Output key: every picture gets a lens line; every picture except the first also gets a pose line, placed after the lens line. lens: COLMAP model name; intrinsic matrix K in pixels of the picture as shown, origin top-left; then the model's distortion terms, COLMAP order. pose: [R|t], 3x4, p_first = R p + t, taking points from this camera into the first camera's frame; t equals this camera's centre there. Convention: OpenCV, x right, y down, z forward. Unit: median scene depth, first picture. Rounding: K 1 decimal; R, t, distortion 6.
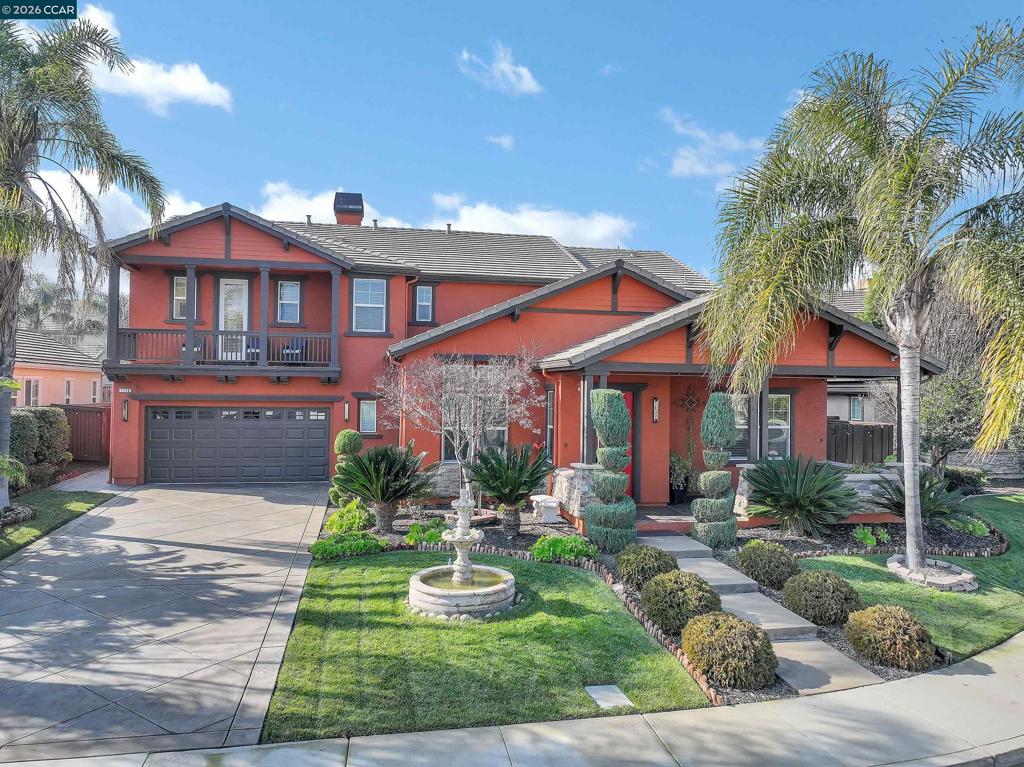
lens RADIAL K [[737.0, 0, 512.0], [0, 737.0, 383.5], [0, 0, 1]] dist [0.003776, 0.007863]
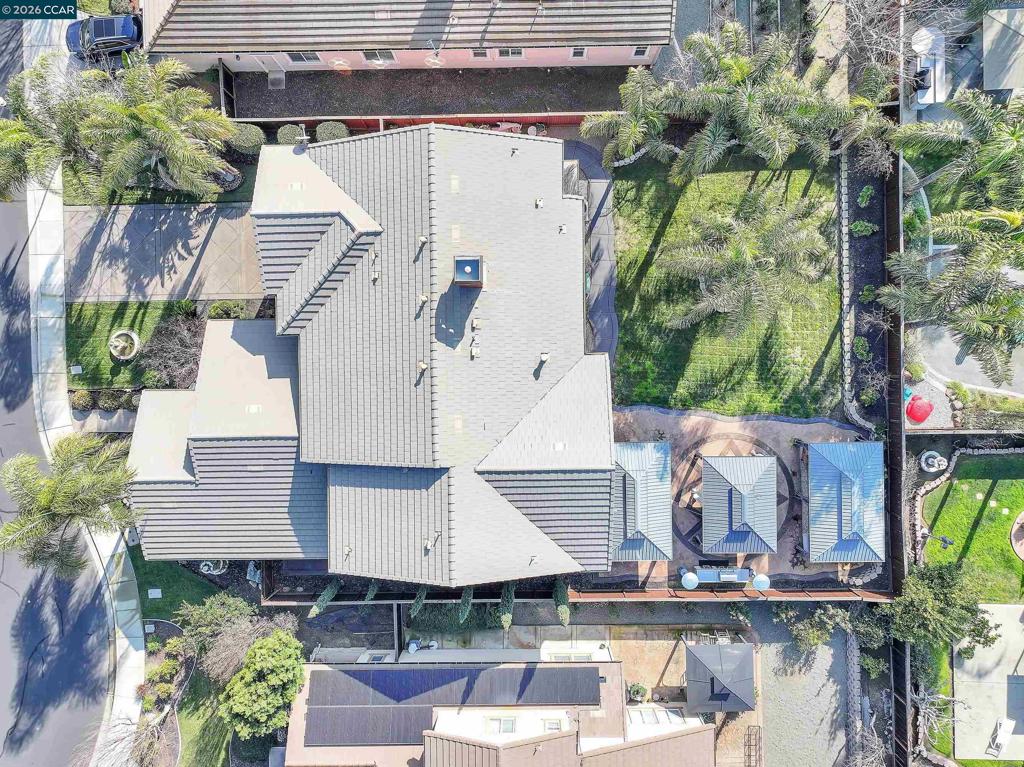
lens RADIAL K [[737.0, 0, 512.0], [0, 737.0, 383.5], [0, 0, 1]] dist [0.003776, 0.007863]
pose [[-0.177403, 0.984121, -0.005877, -0.166271], [0.014405, 0.008568, 0.999860, -2.804370], [0.984033, 0.177294, -0.015697, 2.500059]]
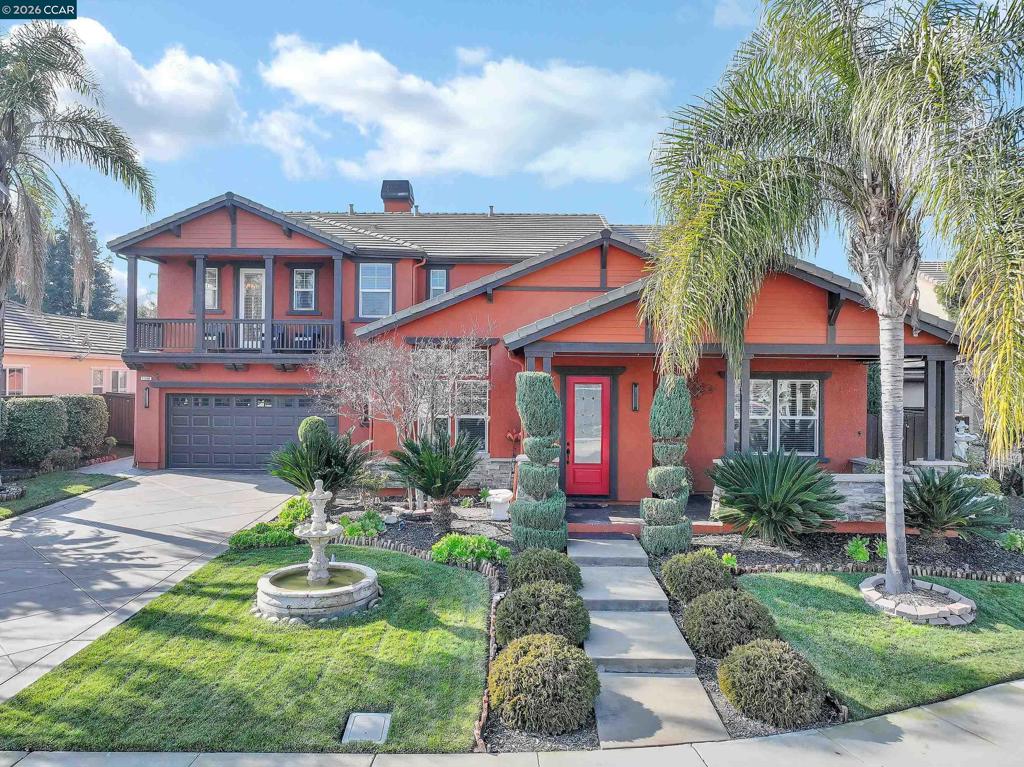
lens RADIAL K [[737.0, 0, 512.0], [0, 737.0, 383.5], [0, 0, 1]] dist [0.003776, 0.007863]
pose [[0.979203, -0.002137, -0.202870, 0.295431], [0.004067, 0.999950, 0.009096, 0.014430], [0.202840, -0.009732, 0.979163, 0.132417]]
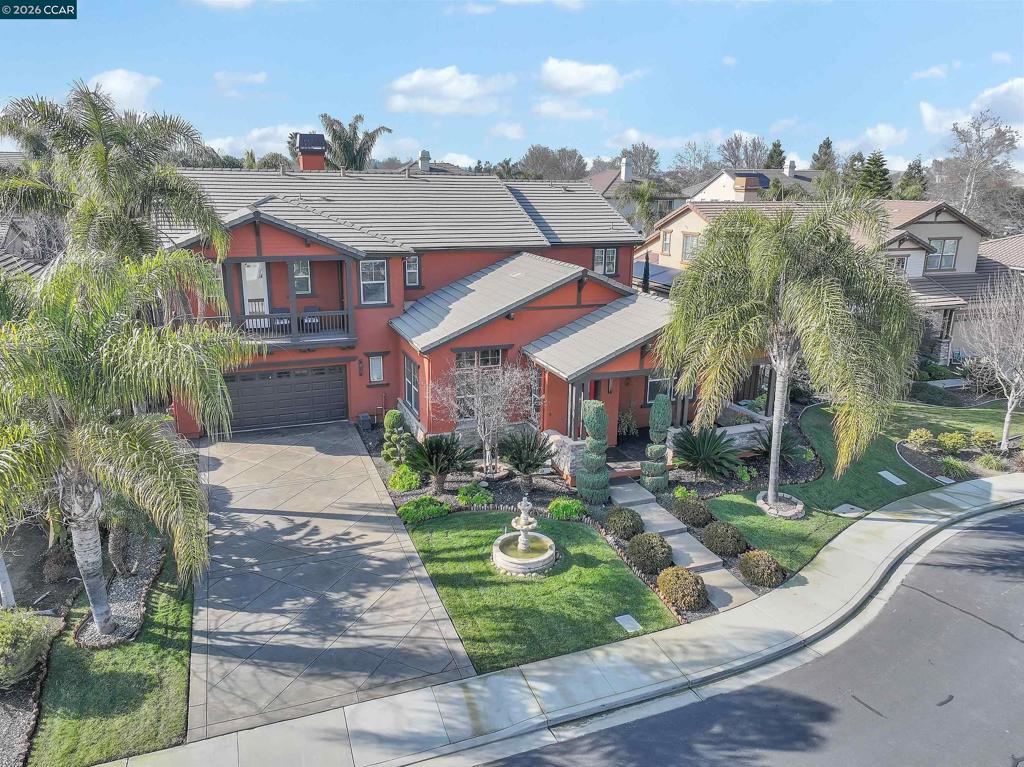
lens RADIAL K [[733.6, 0, 509.5], [0, 733.6, 386.6], [0, 0, 1]] dist [0.003596, 0.002297]
pose [[0.984344, -0.049173, 0.169260, -0.304641], [-0.000596, 0.959362, 0.282177, -0.463081], [-0.176257, -0.277860, 0.944313, -0.389468]]
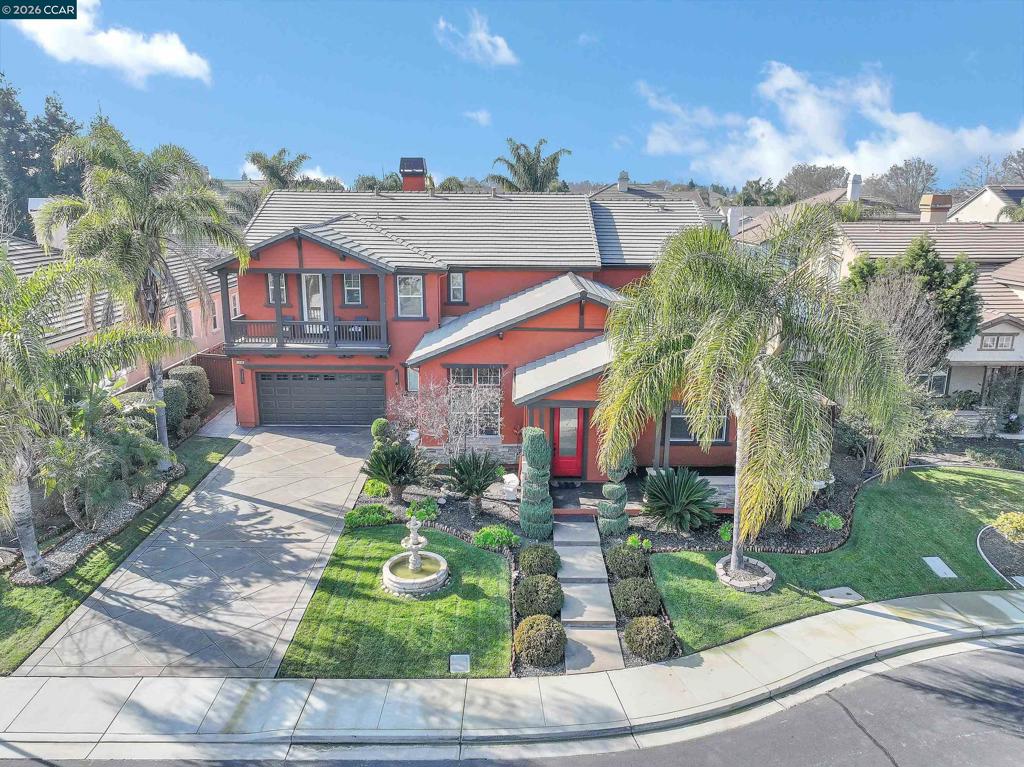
lens RADIAL K [[733.6, 0, 509.5], [0, 733.6, 386.6], [0, 0, 1]] dist [0.003596, 0.002297]
pose [[0.981192, 0.040913, -0.188649, 0.361992], [0.008499, 0.967178, 0.253959, -0.450525], [0.192847, -0.250786, 0.948639, -0.345746]]
